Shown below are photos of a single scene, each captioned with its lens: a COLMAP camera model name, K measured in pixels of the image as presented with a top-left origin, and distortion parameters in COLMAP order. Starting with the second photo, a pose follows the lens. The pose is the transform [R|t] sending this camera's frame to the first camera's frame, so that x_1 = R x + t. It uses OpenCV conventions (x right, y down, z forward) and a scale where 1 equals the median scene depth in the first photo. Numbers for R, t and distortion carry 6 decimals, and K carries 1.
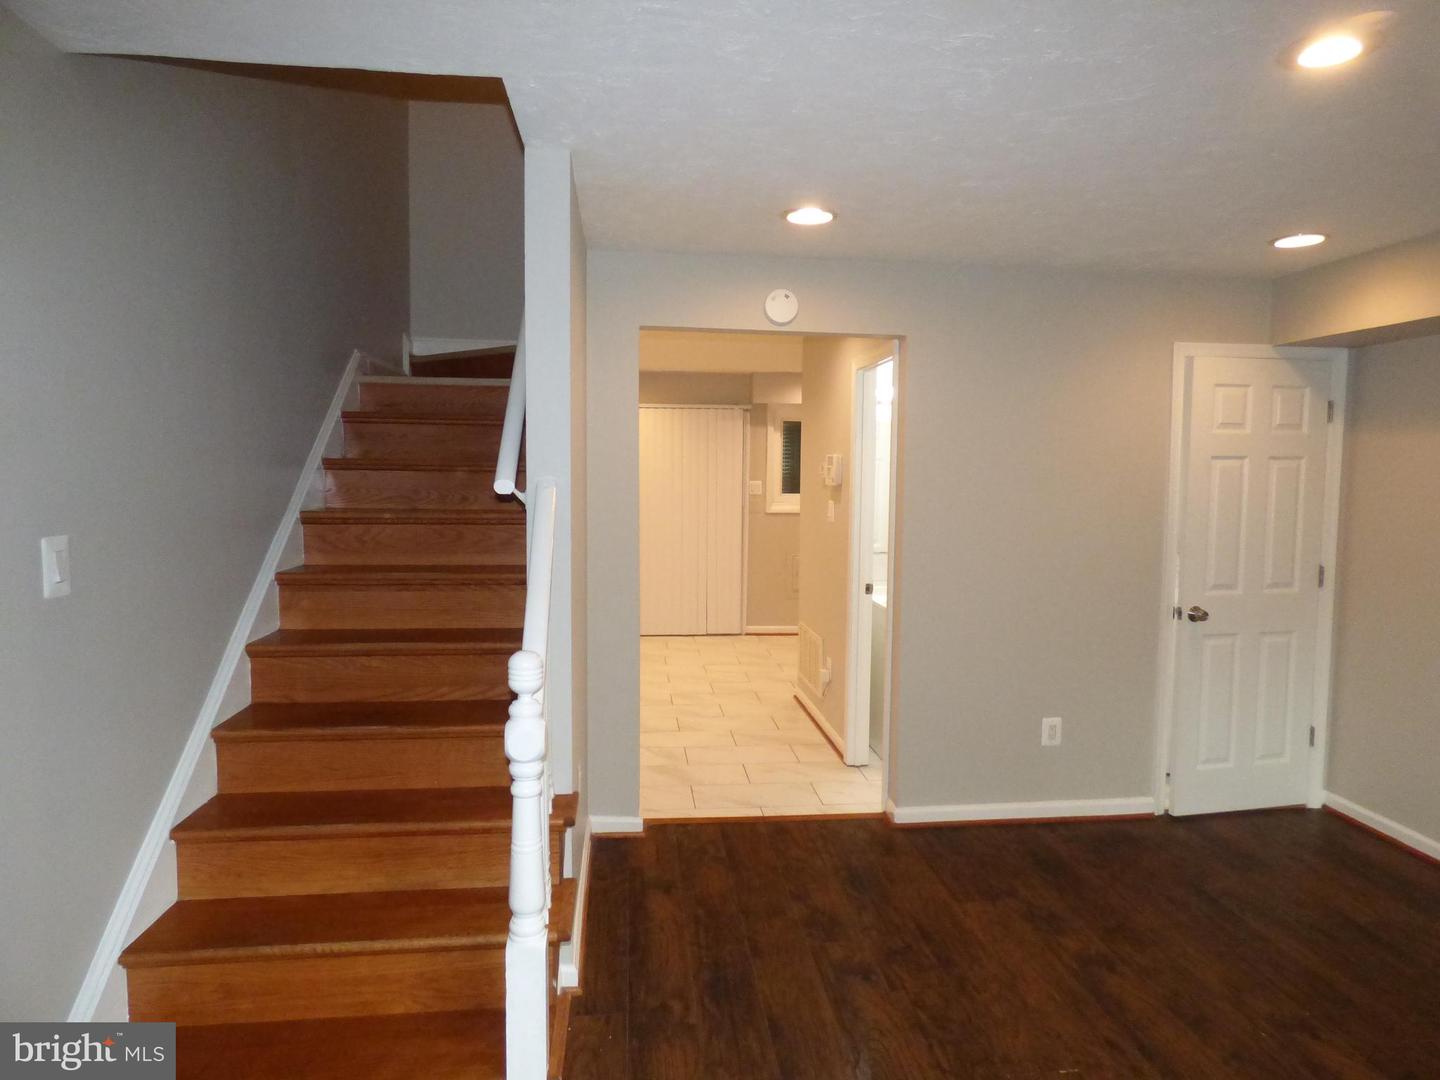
lens RADIAL K [[873.1, 0, 714.9], [0, 873.1, 535.7], [0, 0, 1]] dist [-0.023842, -0.000582]
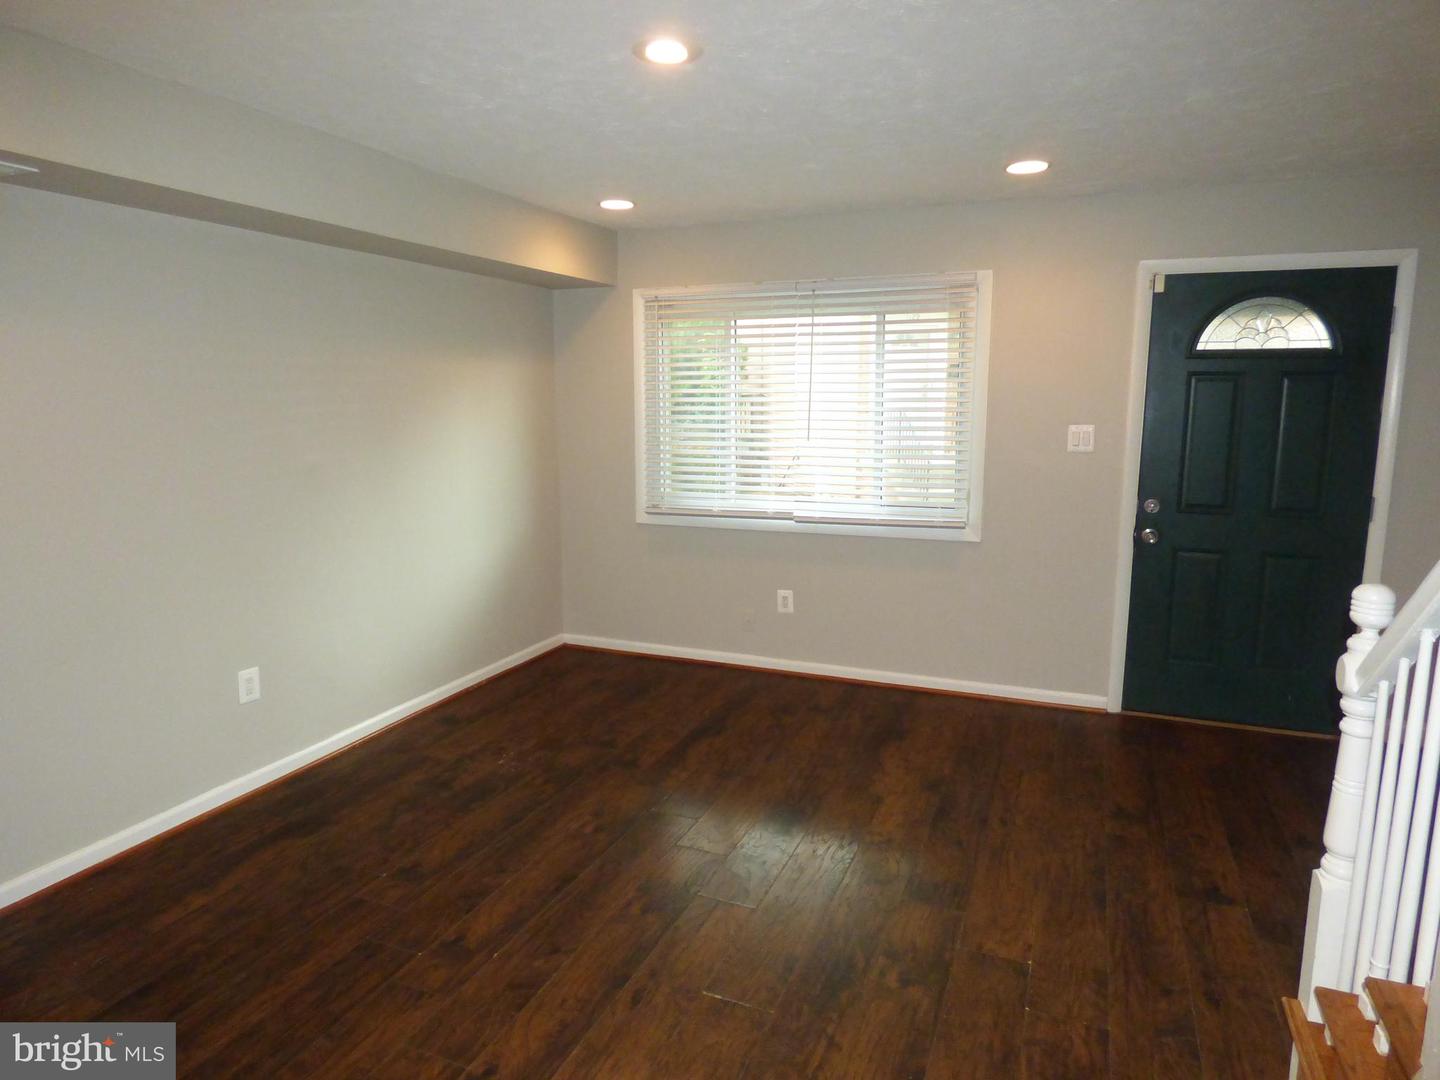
lens RADIAL K [[877.3, 0, 727.0], [0, 877.3, 539.8], [0, 0, 1]] dist [-0.018784, 0.002224]
pose [[-0.883699, -0.085463, 0.460188, -0.012818], [0.026197, 0.972617, 0.230933, -0.071836], [-0.467323, 0.216131, -0.857261, 1.056162]]
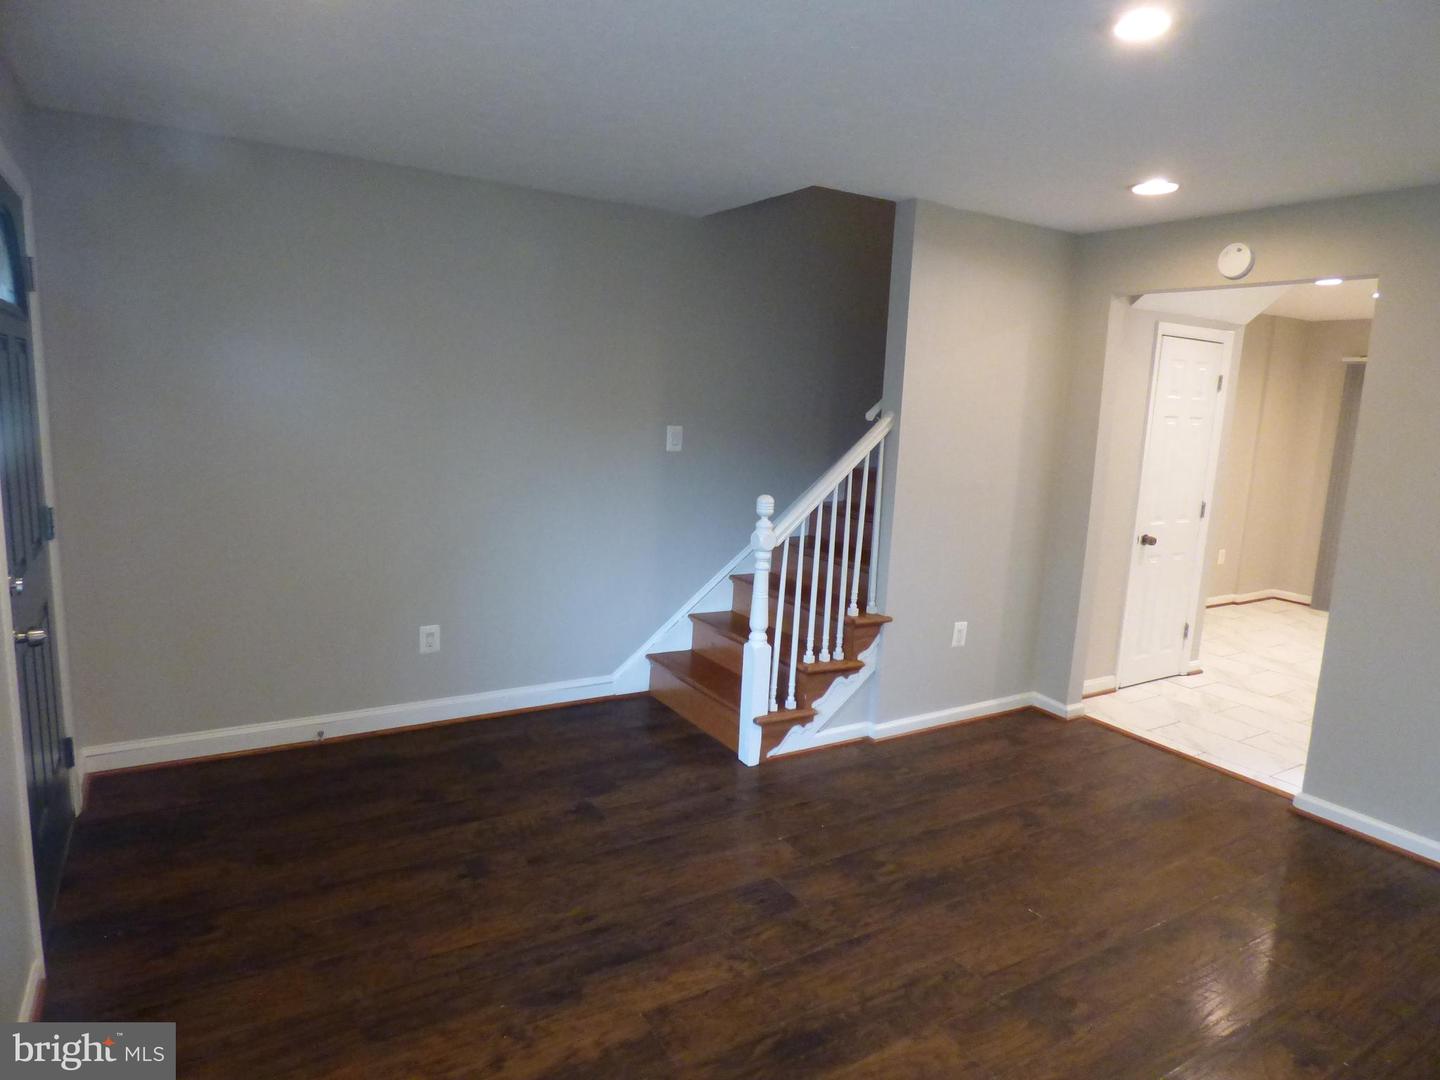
lens RADIAL K [[872.7, 0, 721.2], [0, 872.7, 536.9], [0, 0, 1]] dist [-0.020692, 0.003590]
pose [[0.433534, 0.150572, -0.888468, 0.741096], [-0.108903, 0.987470, 0.114210, 0.006485], [0.894532, 0.047243, 0.444500, 0.025411]]
